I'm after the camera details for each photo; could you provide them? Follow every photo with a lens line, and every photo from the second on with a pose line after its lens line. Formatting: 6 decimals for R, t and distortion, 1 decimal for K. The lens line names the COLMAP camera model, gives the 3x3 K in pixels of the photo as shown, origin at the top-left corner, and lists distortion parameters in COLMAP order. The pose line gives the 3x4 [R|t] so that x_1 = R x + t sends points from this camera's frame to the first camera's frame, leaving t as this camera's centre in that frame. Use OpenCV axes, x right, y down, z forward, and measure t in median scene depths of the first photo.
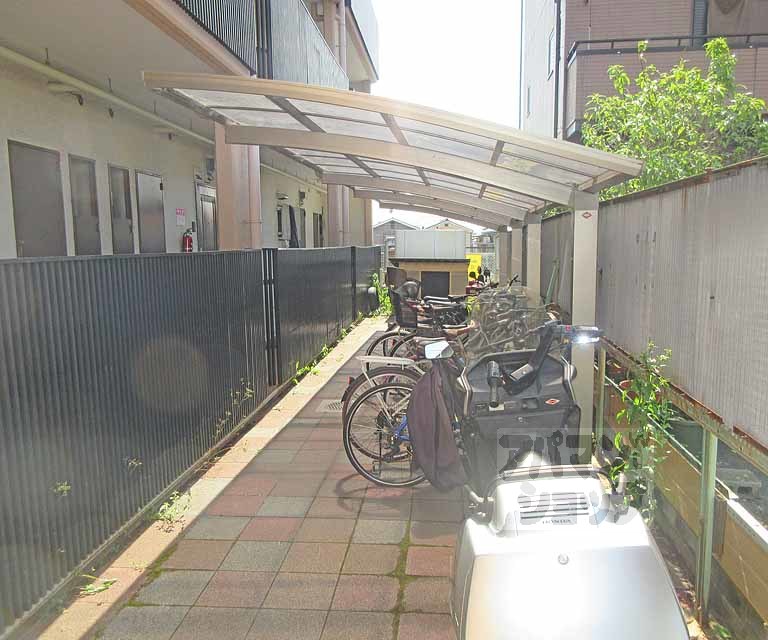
lens RADIAL K [[619.7, 0, 384.0], [0, 619.7, 320.0], [0, 0, 1]] dist [0.022852, -0.000189]
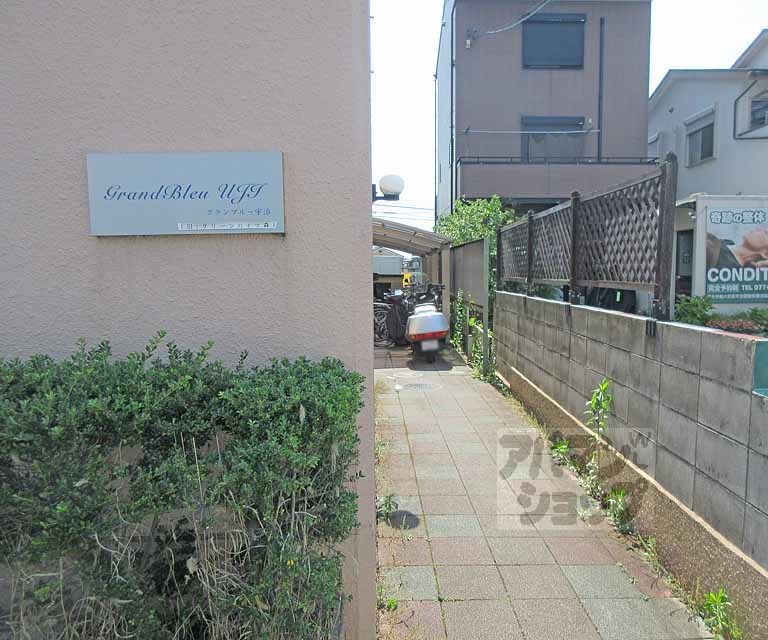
lens RADIAL K [[619.7, 0, 384.0], [0, 619.7, 320.0], [0, 0, 1]] dist [0.022852, -0.000189]
pose [[0.993877, -0.007717, 0.110218, -0.109937], [0.012178, 0.999131, -0.039861, 0.100062], [-0.109815, 0.040959, 0.993108, -0.707223]]
